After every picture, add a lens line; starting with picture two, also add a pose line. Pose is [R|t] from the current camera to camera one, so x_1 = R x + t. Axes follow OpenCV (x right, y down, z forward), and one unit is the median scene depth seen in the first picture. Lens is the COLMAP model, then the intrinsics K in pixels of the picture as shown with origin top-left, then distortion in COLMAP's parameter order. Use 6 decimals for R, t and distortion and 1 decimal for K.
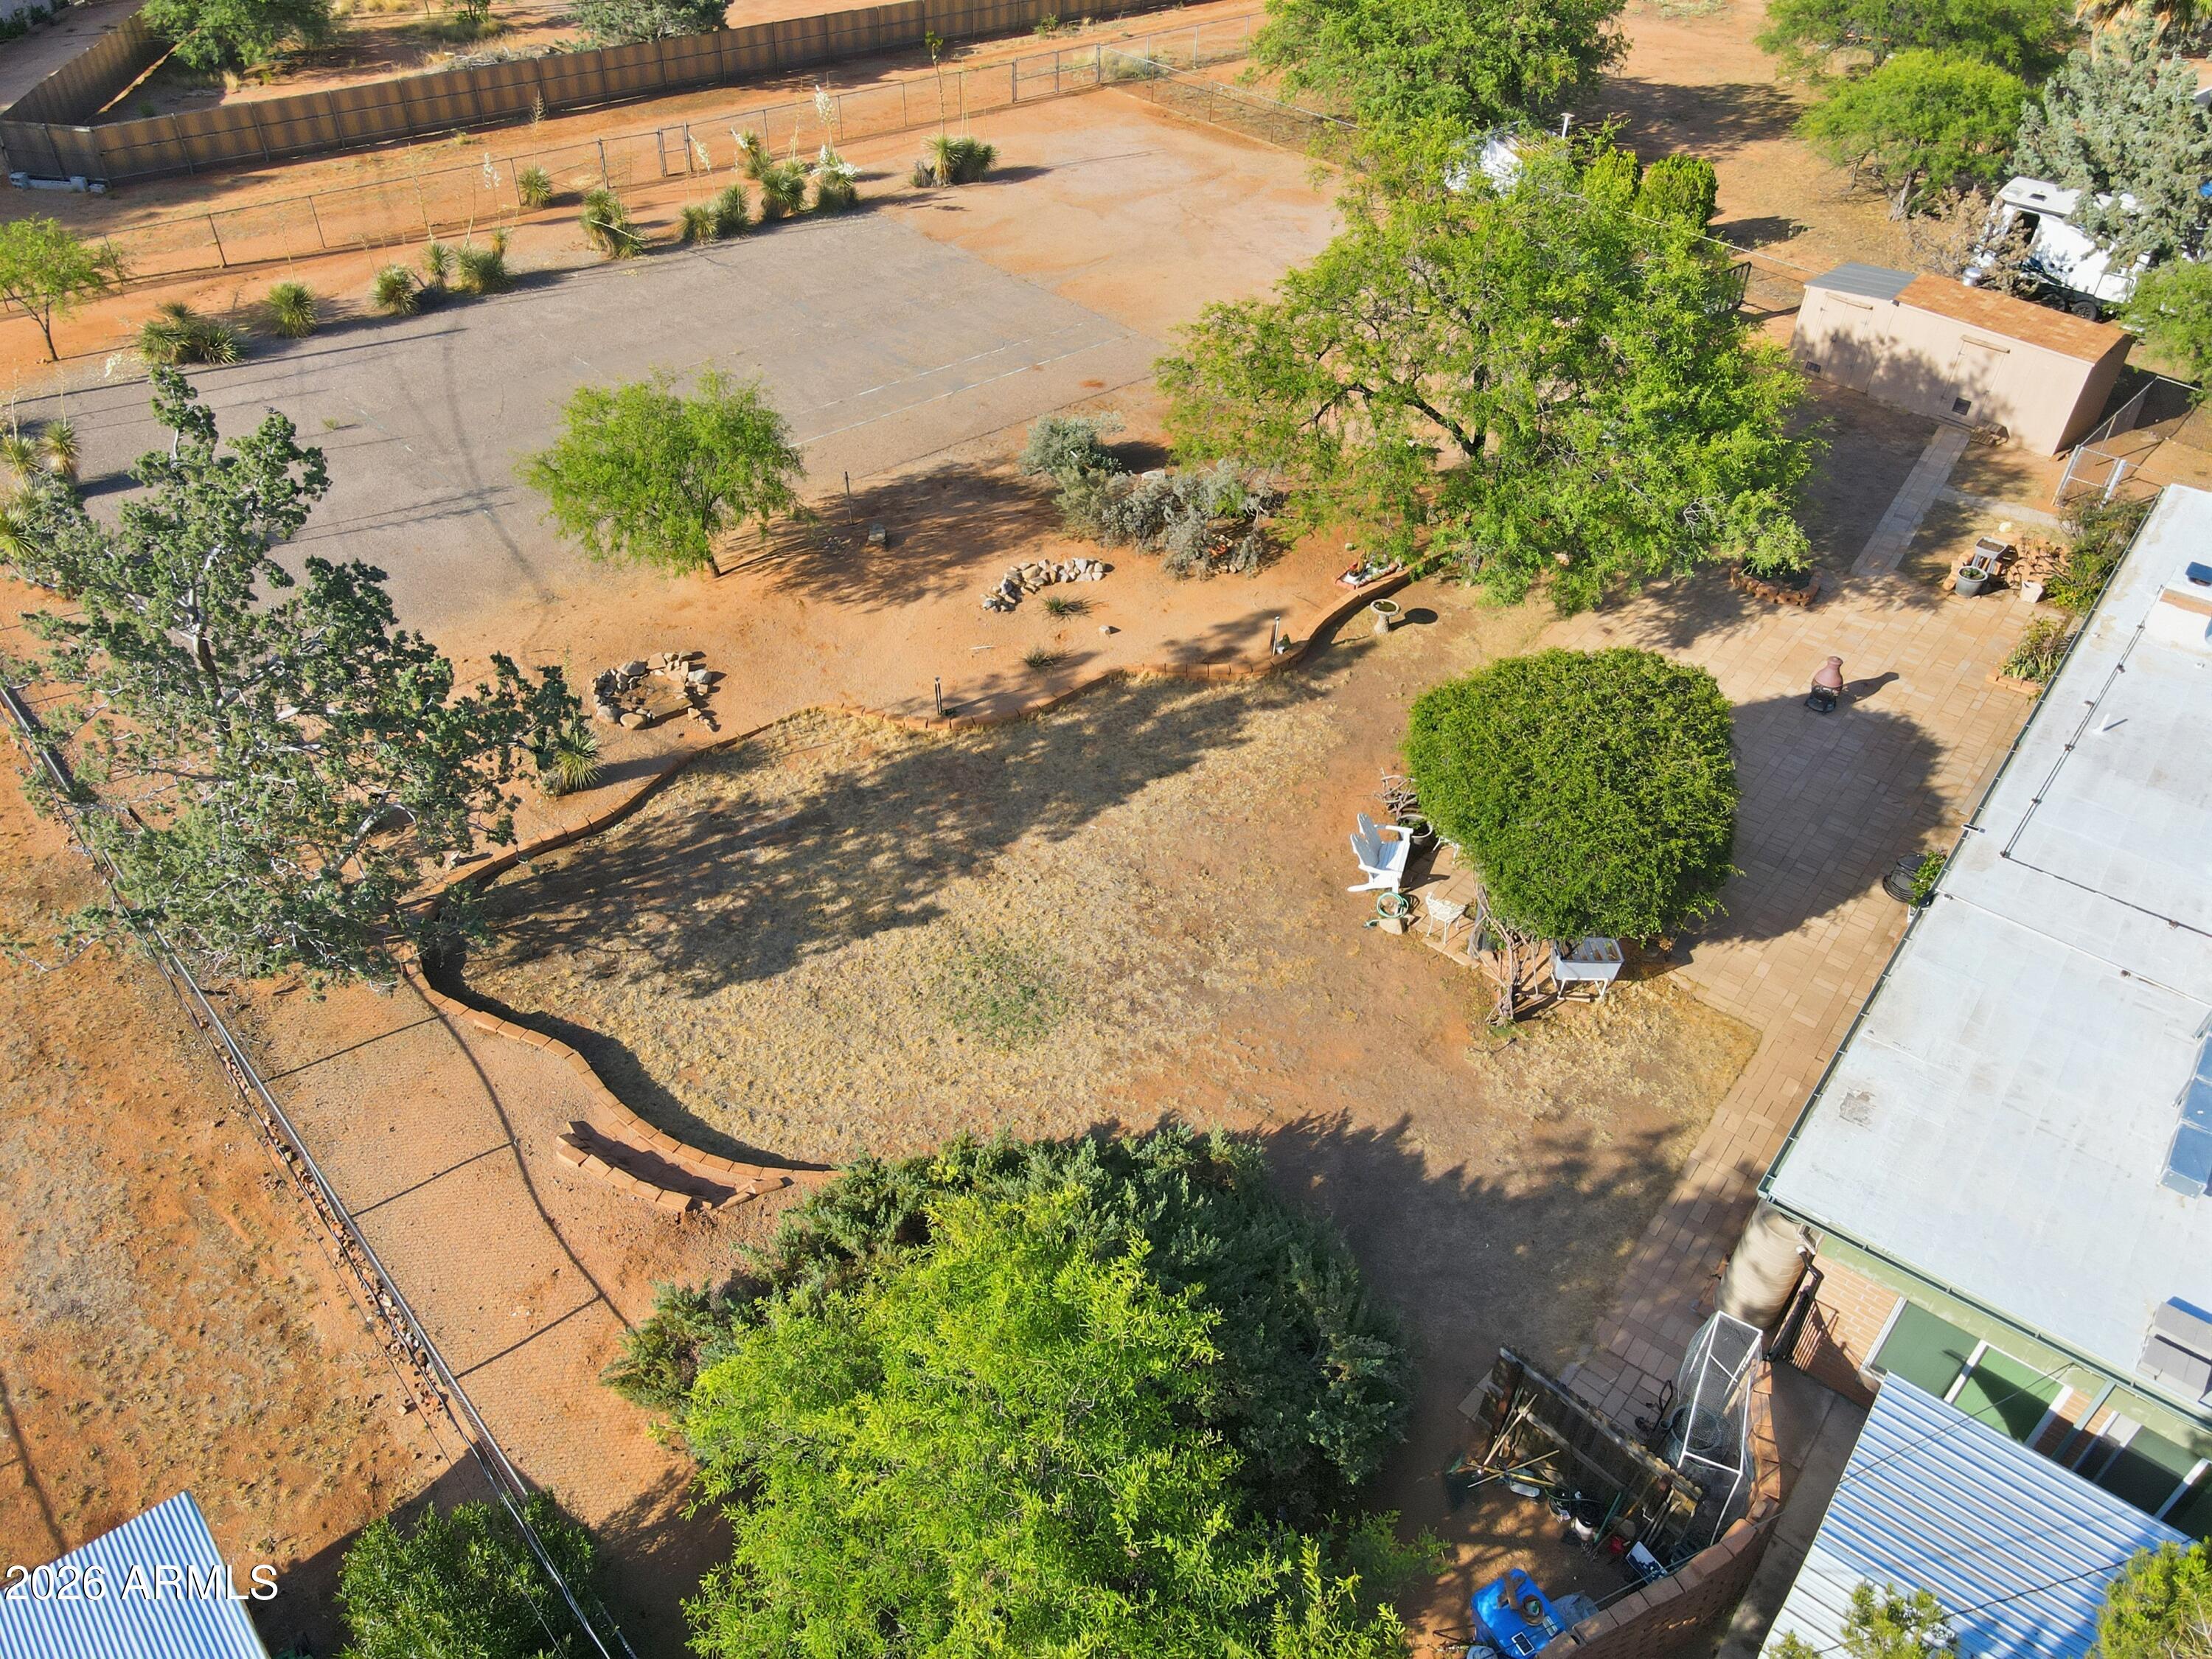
lens RADIAL K [[1619.7, 0, 1103.0], [0, 1619.7, 806.9], [0, 0, 1]] dist [0.014435, 0.010954]
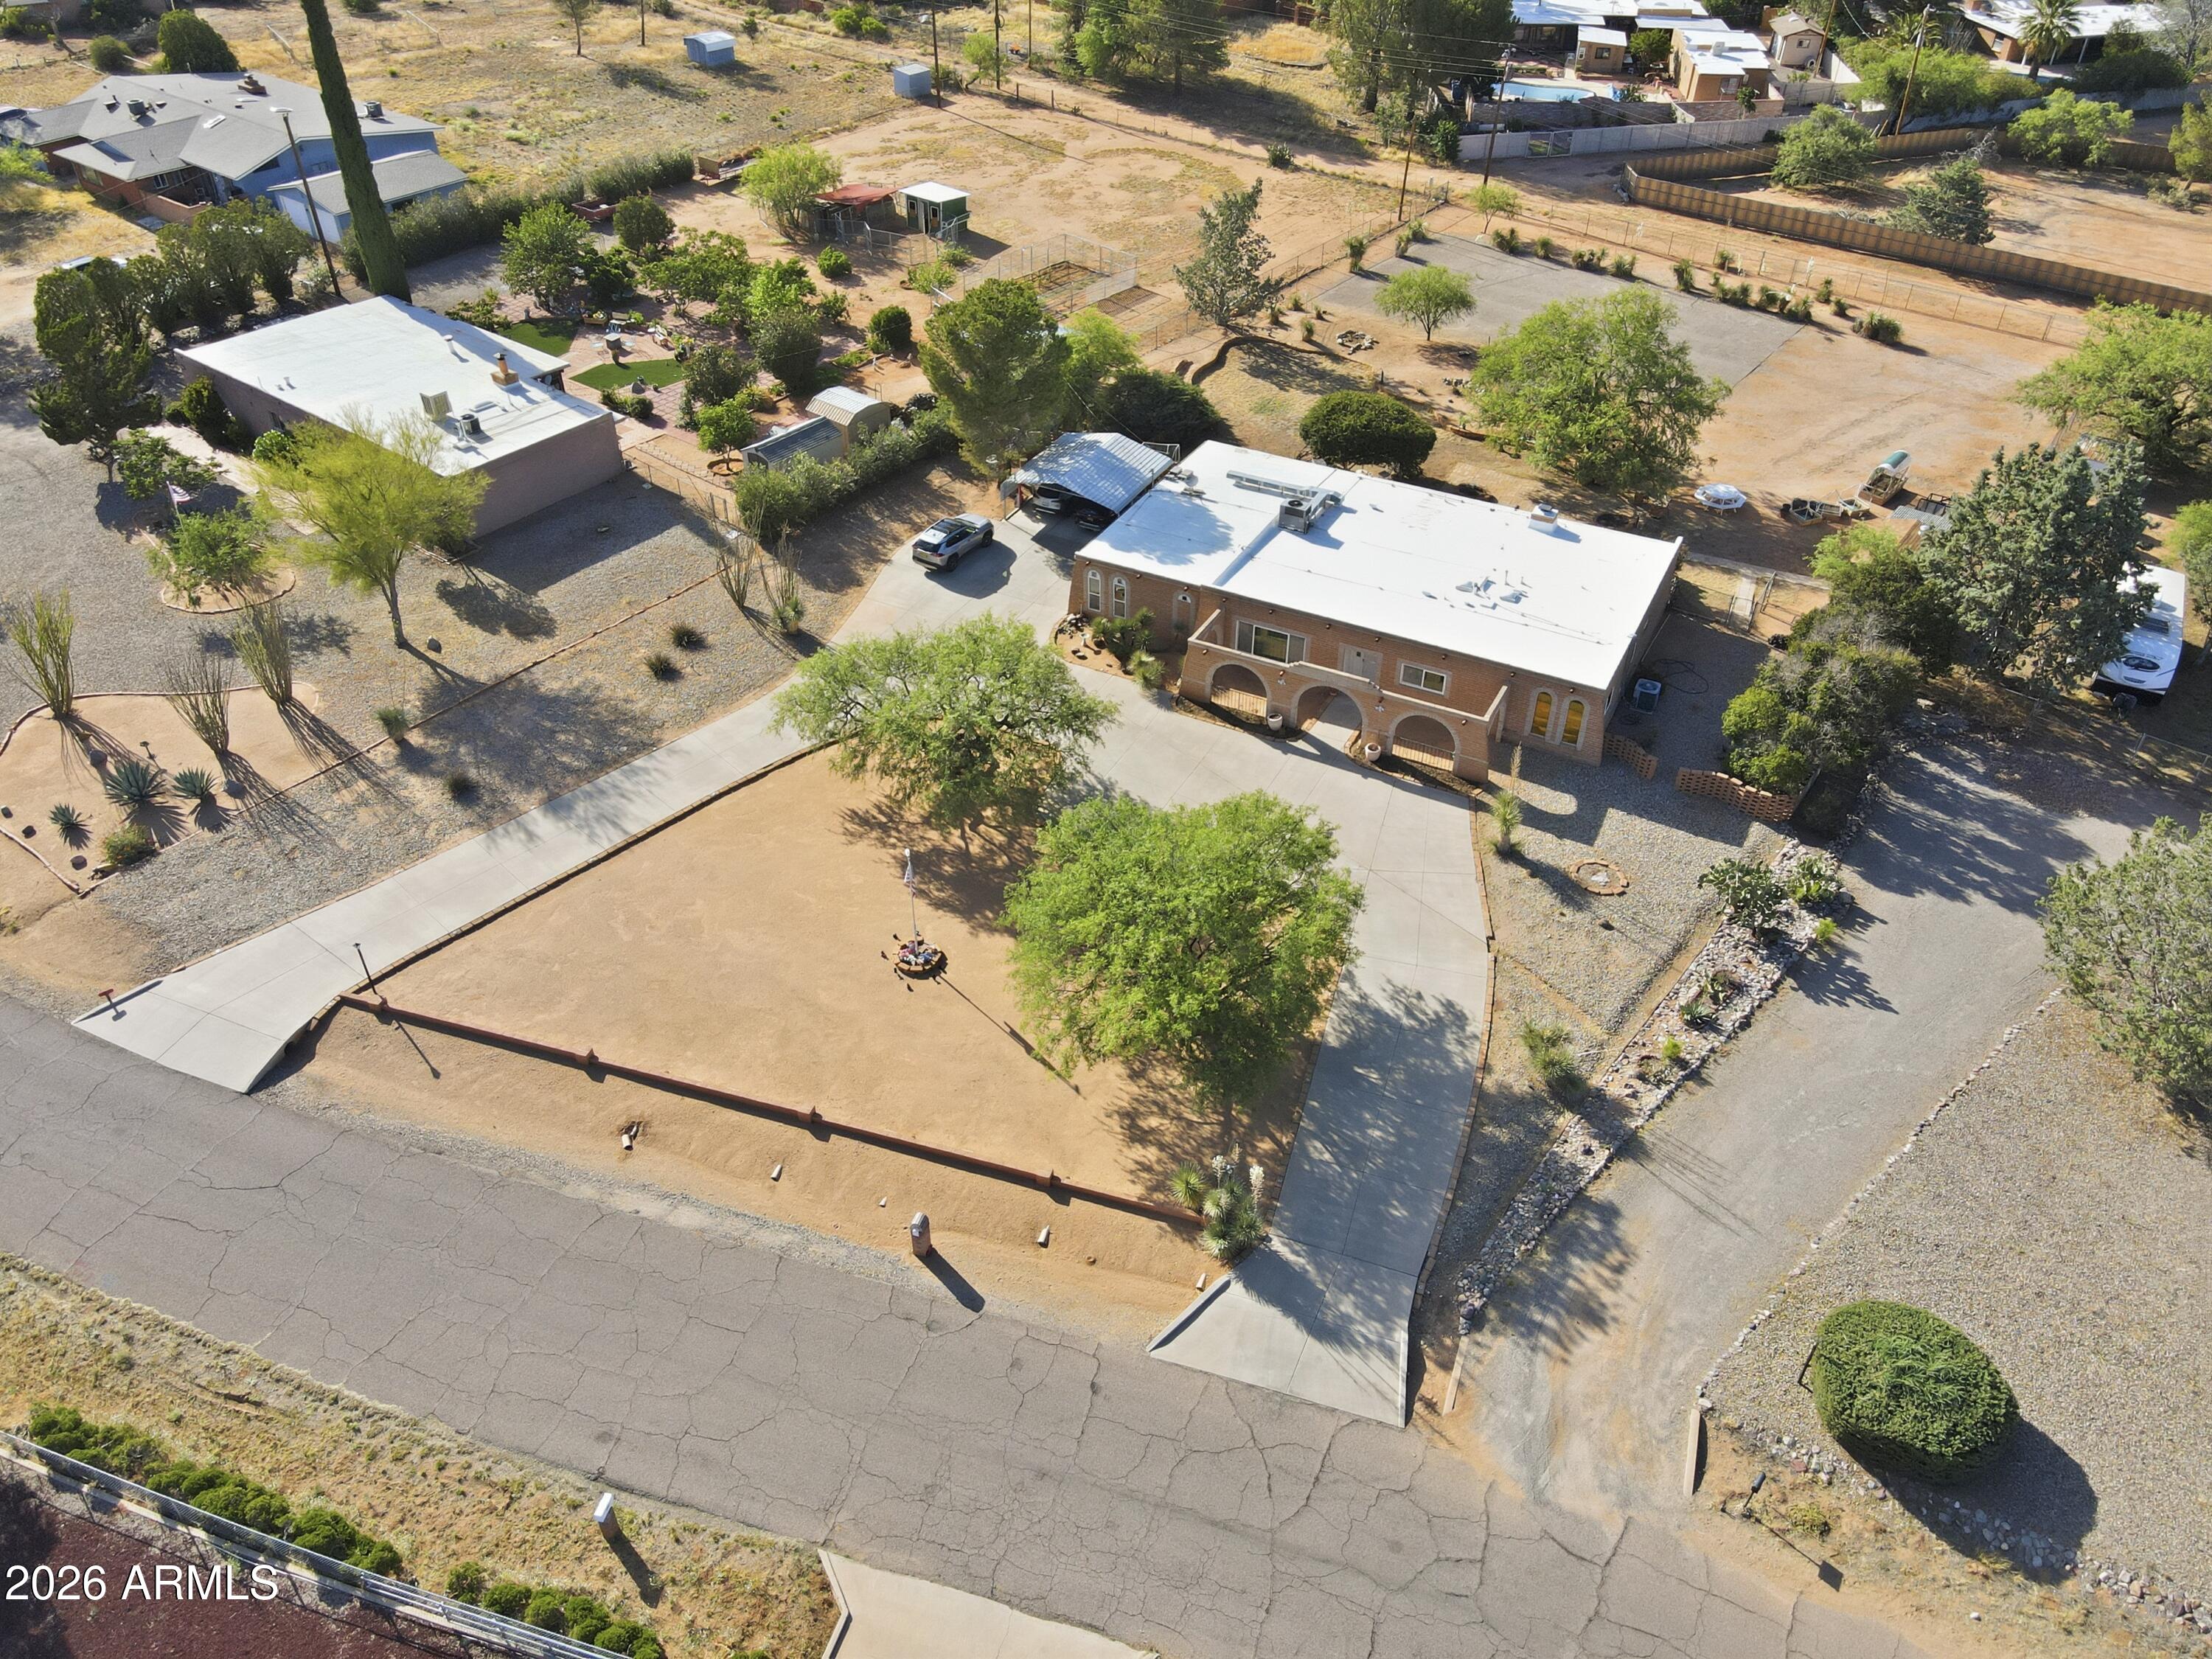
lens RADIAL K [[1611.7, 0, 1101.7], [0, 1611.7, 824.1], [0, 0, 1]] dist [-0.000878, 0.033180]
pose [[0.175053, 0.591880, -0.786787, 1.595231], [-0.617310, 0.688522, 0.380612, -0.187672], [0.766997, 0.419064, 0.485902, -0.304986]]
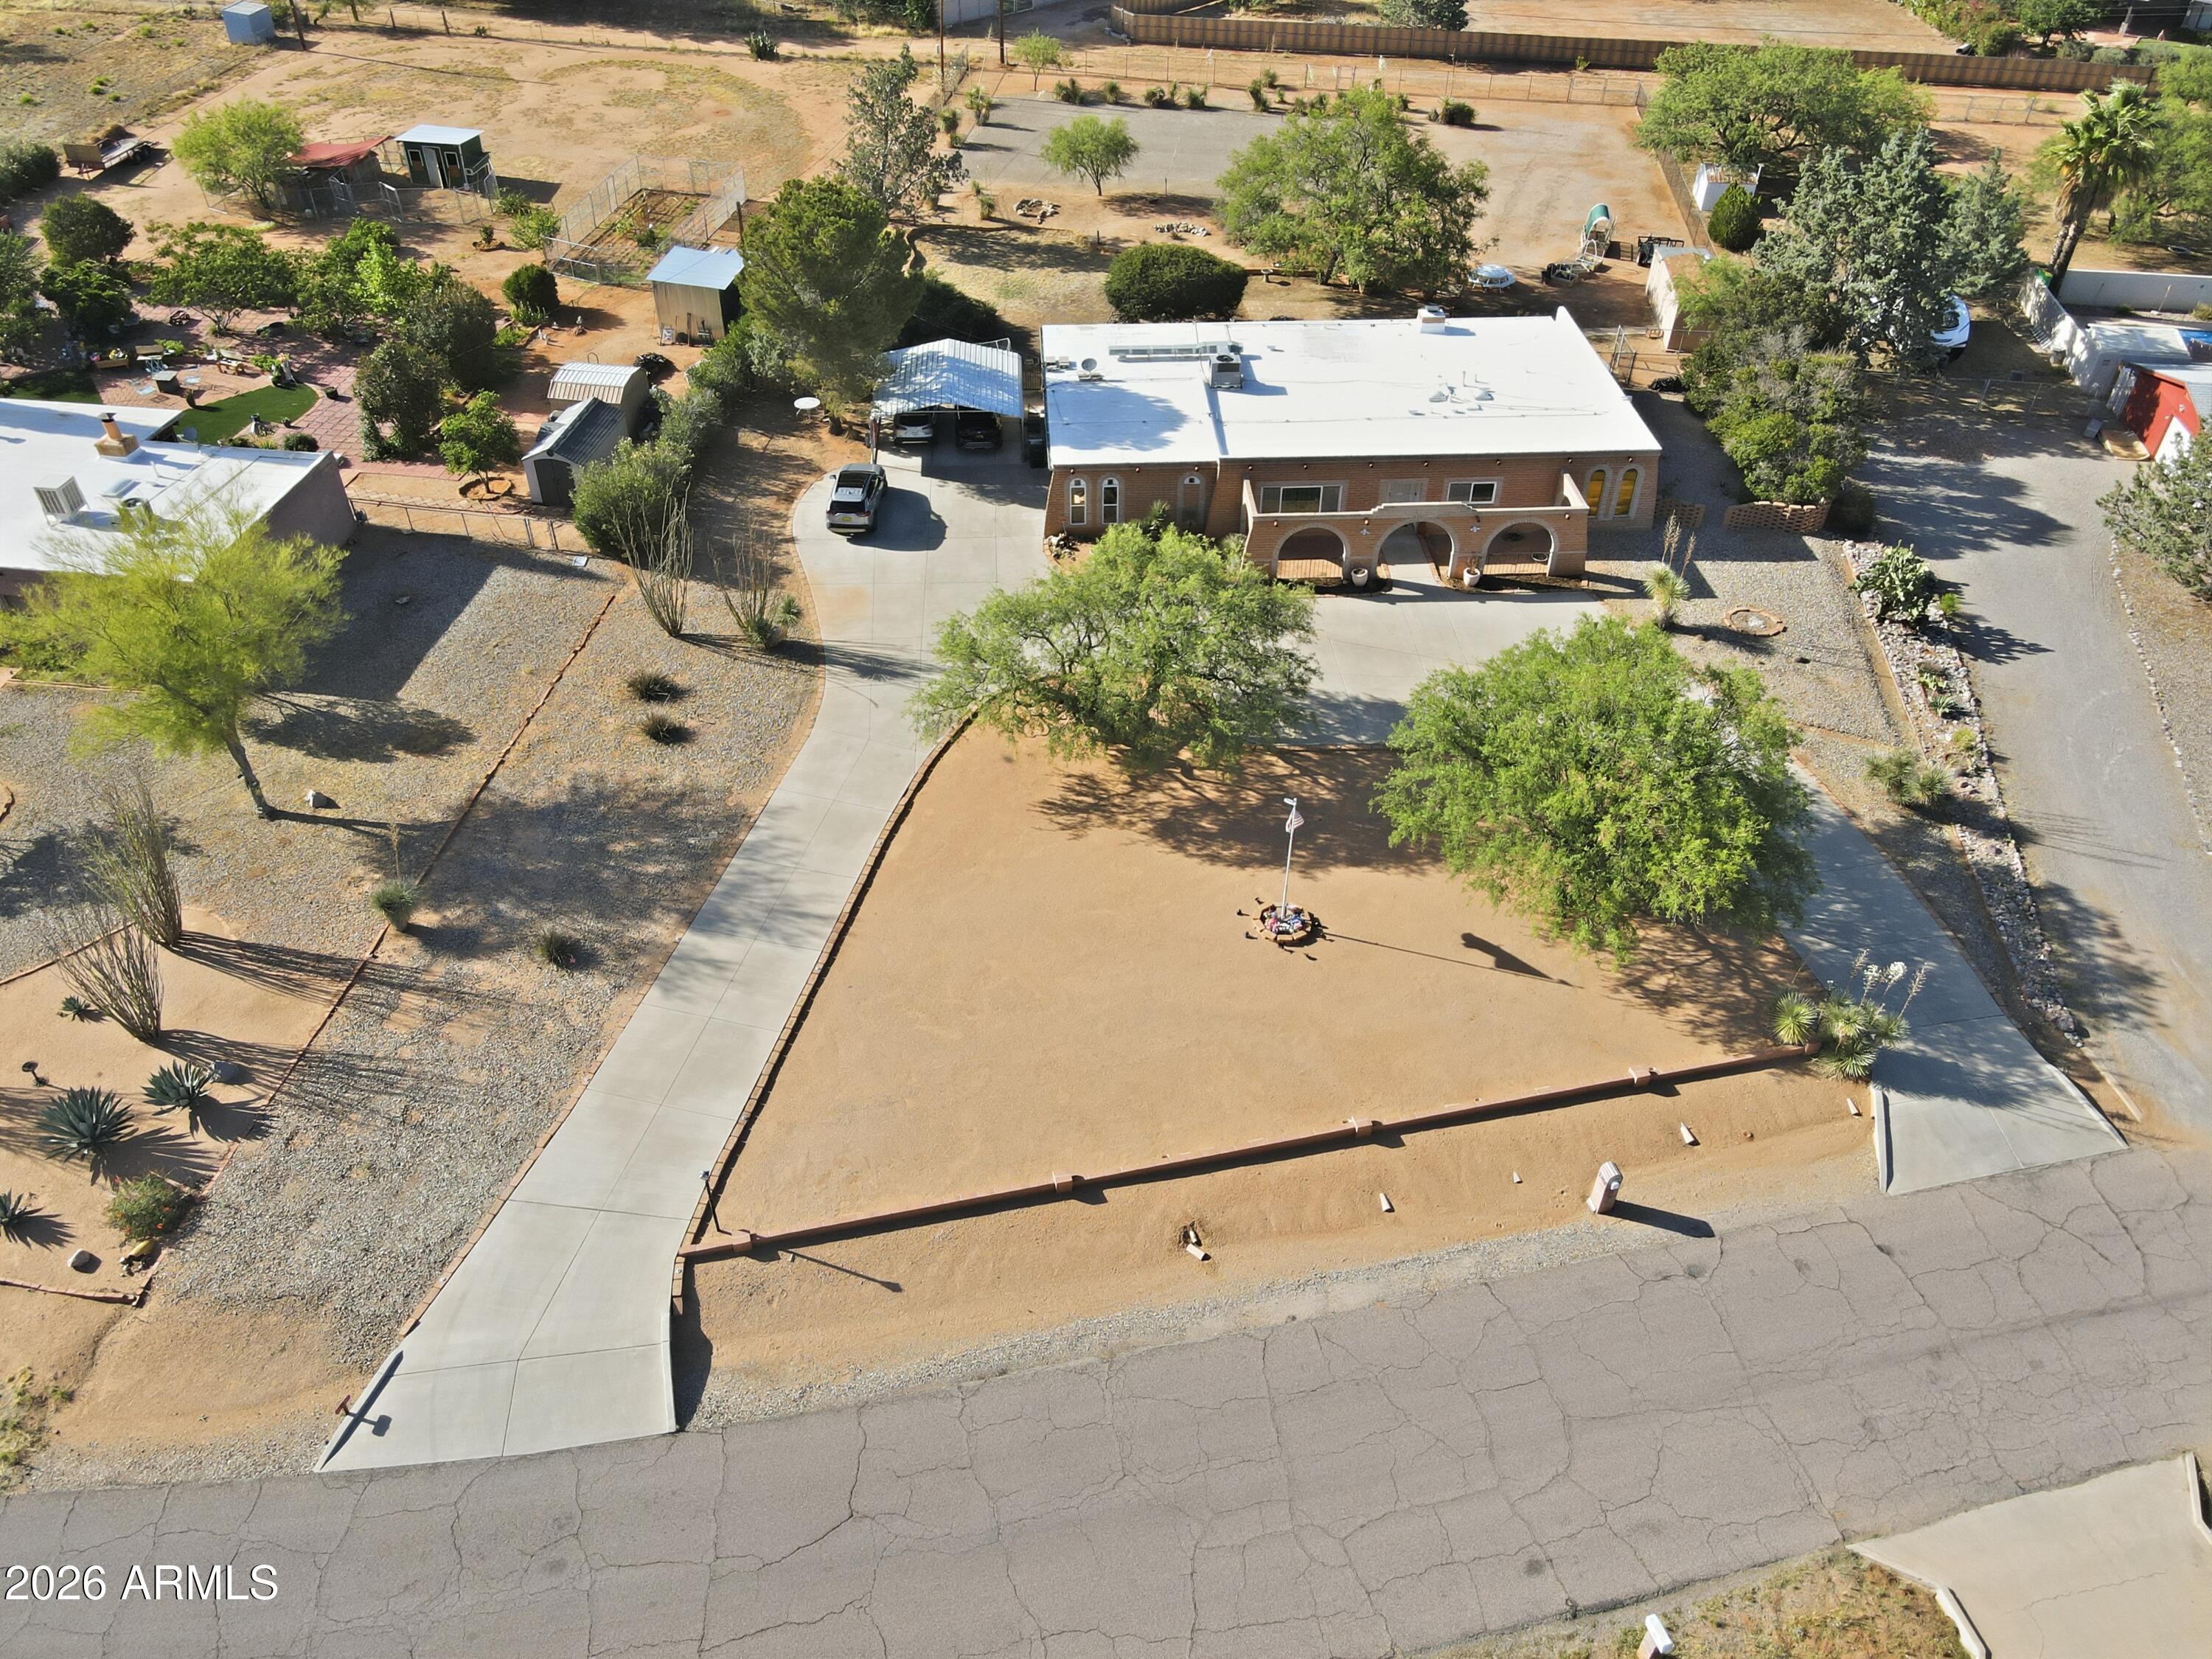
lens RADIAL K [[1619.7, 0, 1103.0], [0, 1619.7, 806.9], [0, 0, 1]] dist [0.014435, 0.010954]
pose [[0.657309, 0.465948, -0.592315, 1.226700], [-0.468660, 0.868227, 0.162910, 0.198832], [0.590172, 0.170512, 0.789064, -0.635487]]
